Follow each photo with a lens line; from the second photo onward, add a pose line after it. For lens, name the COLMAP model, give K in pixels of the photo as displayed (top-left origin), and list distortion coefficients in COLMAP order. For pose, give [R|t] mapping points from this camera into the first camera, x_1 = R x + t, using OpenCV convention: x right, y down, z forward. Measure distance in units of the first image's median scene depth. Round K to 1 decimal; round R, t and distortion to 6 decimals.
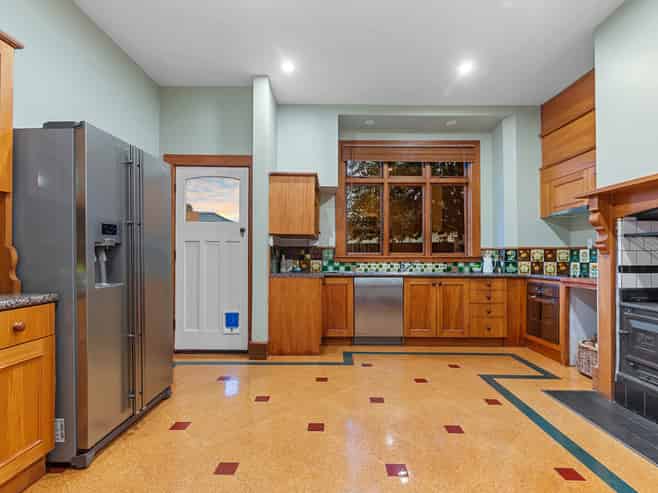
lens RADIAL K [[360.2, 0, 329.0], [0, 360.2, 246.5], [0, 0, 1]] dist [0.000564, 0.000082]
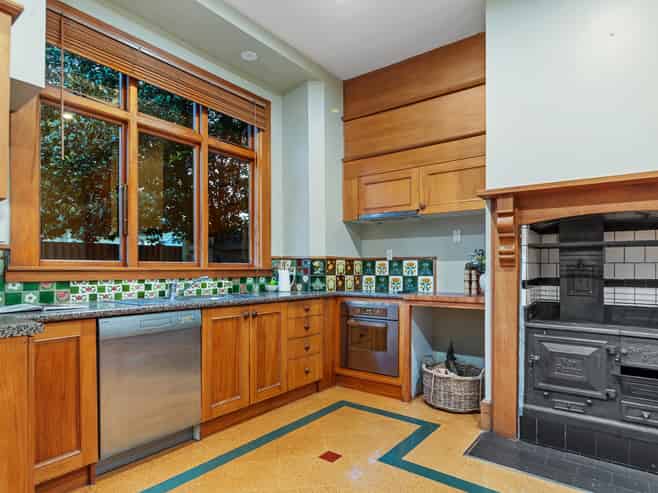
lens RADIAL K [[386.5, 0, 329.6], [0, 386.5, 268.5], [0, 0, 1]] dist [0.001354, 0.000155]
pose [[0.589799, 0.000435, 0.807550, -0.130532], [-0.025947, 0.999494, 0.018413, 0.012062], [-0.807133, -0.031814, 0.589512, 0.514302]]
